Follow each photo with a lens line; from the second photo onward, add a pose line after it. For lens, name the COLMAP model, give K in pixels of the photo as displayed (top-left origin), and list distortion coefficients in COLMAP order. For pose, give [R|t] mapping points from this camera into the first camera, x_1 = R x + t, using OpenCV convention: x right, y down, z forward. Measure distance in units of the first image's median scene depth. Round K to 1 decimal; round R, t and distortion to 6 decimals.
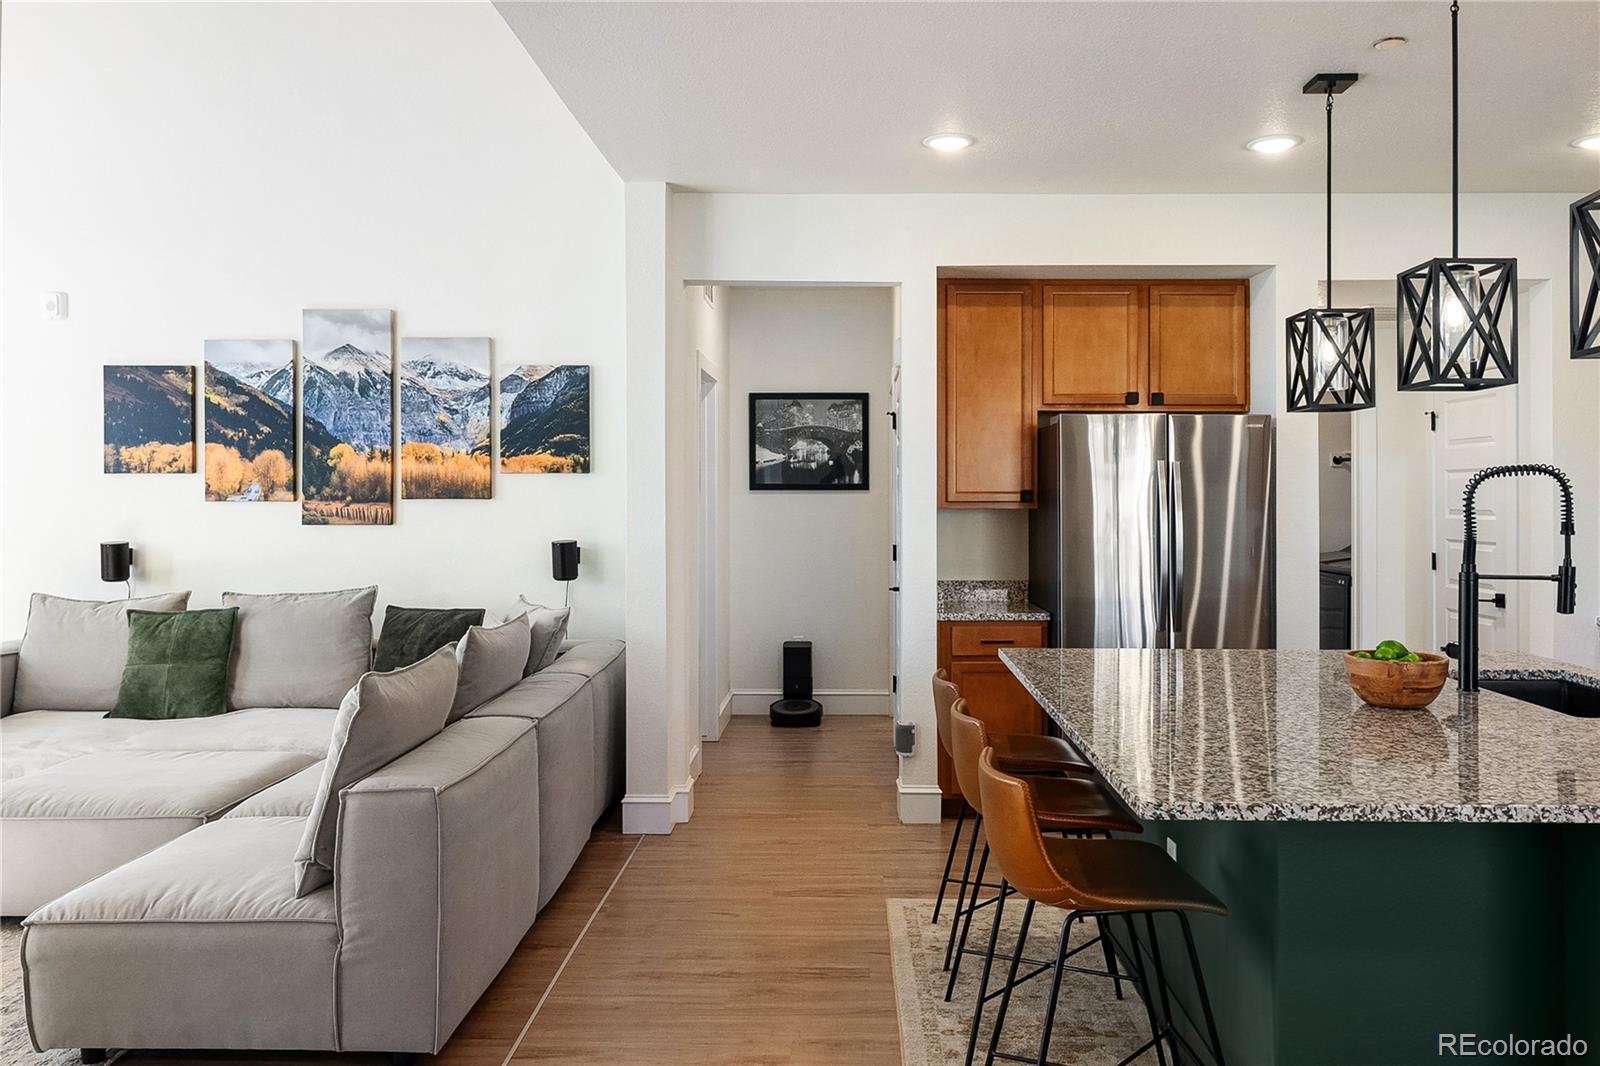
lens RADIAL K [[1197.4, 0, 806.1], [0, 1197.4, 497.9], [0, 0, 1]] dist [0.000072, 0.009016]
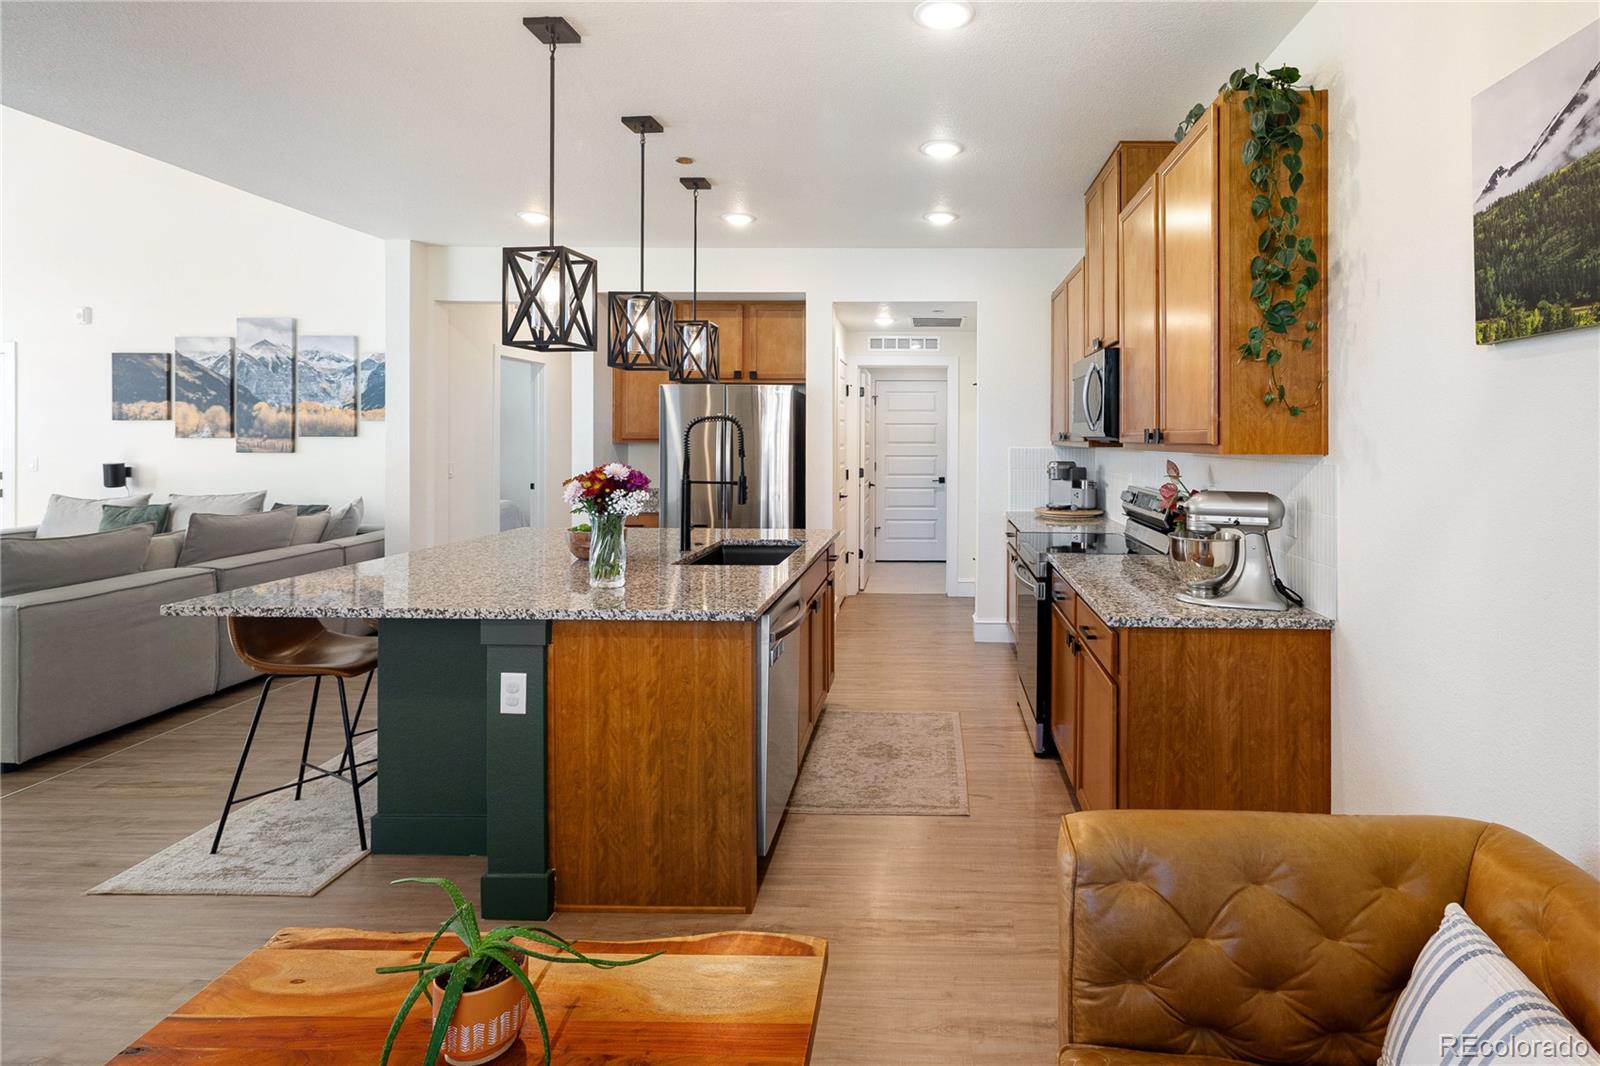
lens RADIAL K [[780.3, 0, 871.8], [0, 780.3, 438.4], [0, 0, 1]] dist [0.003804, -0.004549]
pose [[0.999994, 0.002815, 0.001901, 0.425160], [-0.002809, 0.999992, -0.002847, 0.004090], [-0.001909, 0.002842, 0.999994, -0.042442]]
